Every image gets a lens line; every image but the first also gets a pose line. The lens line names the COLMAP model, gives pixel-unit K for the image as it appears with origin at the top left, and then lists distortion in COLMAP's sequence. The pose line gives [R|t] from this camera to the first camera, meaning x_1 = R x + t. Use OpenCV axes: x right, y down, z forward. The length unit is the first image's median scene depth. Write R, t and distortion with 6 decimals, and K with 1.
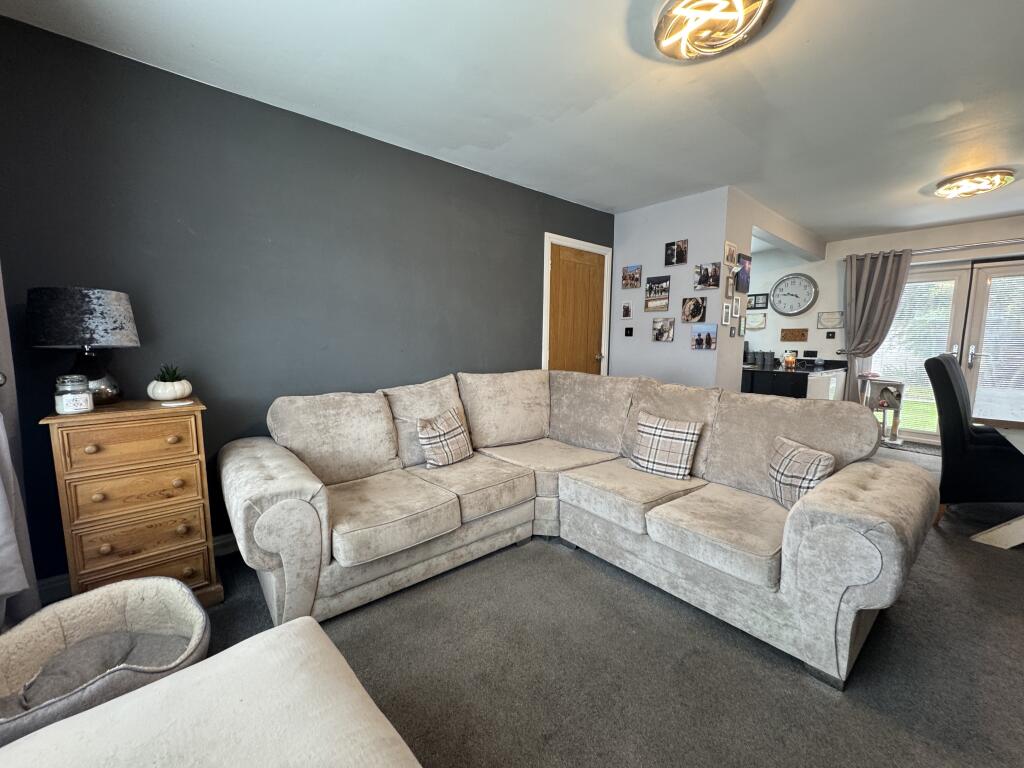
lens RADIAL K [[408.6, 0, 511.6], [0, 408.6, 384.3], [0, 0, 1]] dist [-0.002581, 0.000039]
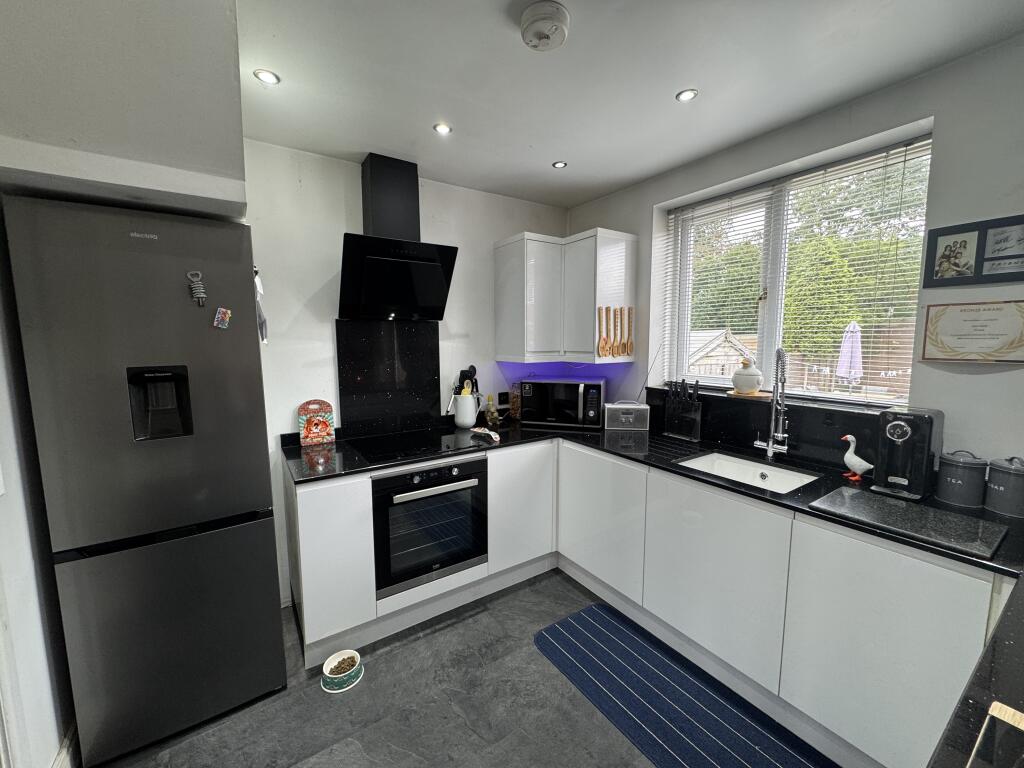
lens RADIAL K [[408.6, 0, 511.6], [0, 408.6, 382.4], [0, 0, 1]] dist [-0.002581, 0.000039]
pose [[0.993791, 0.000007, -0.111265, 0.429112], [-0.000312, 0.999996, -0.002720, -0.153717], [0.111264, 0.002738, 0.993787, 0.900586]]
